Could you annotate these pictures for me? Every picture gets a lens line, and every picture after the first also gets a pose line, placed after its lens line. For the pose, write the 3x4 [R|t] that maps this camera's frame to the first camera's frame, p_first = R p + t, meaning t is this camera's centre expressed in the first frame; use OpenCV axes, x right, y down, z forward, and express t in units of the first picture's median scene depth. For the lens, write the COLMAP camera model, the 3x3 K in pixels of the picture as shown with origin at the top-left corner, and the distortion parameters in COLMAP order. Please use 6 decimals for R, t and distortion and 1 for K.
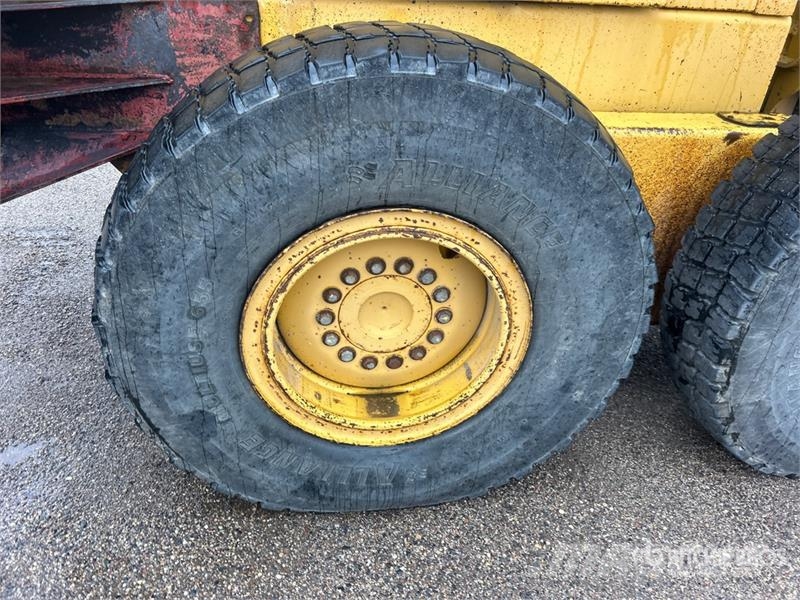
lens RADIAL K [[589.6, 0, 397.3], [0, 589.6, 309.1], [0, 0, 1]] dist [0.050487, -0.048789]
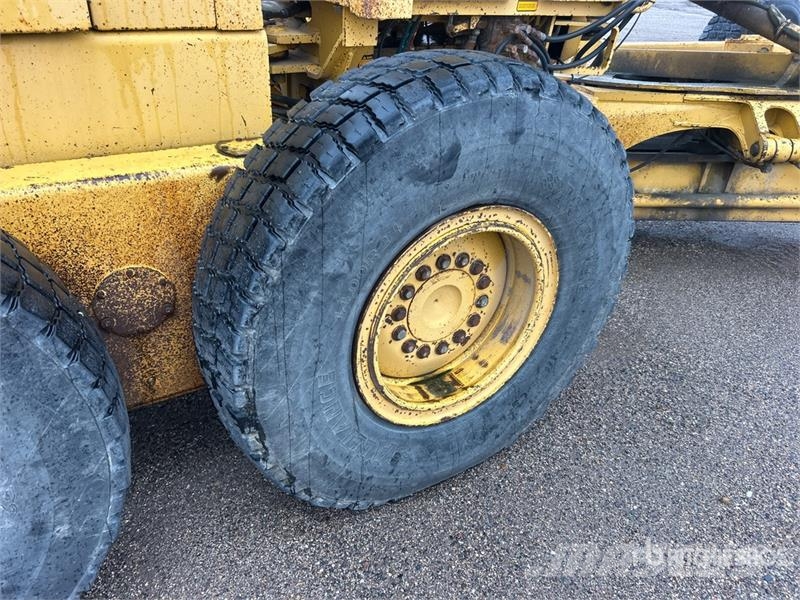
lens RADIAL K [[589.6, 0, 397.3], [0, 589.6, 309.1], [0, 0, 1]] dist [0.050487, -0.048789]
pose [[0.918665, -0.223488, 0.325740, 0.470283], [0.222372, 0.974092, 0.041175, -0.067713], [-0.326503, 0.034610, 0.944562, 0.088465]]
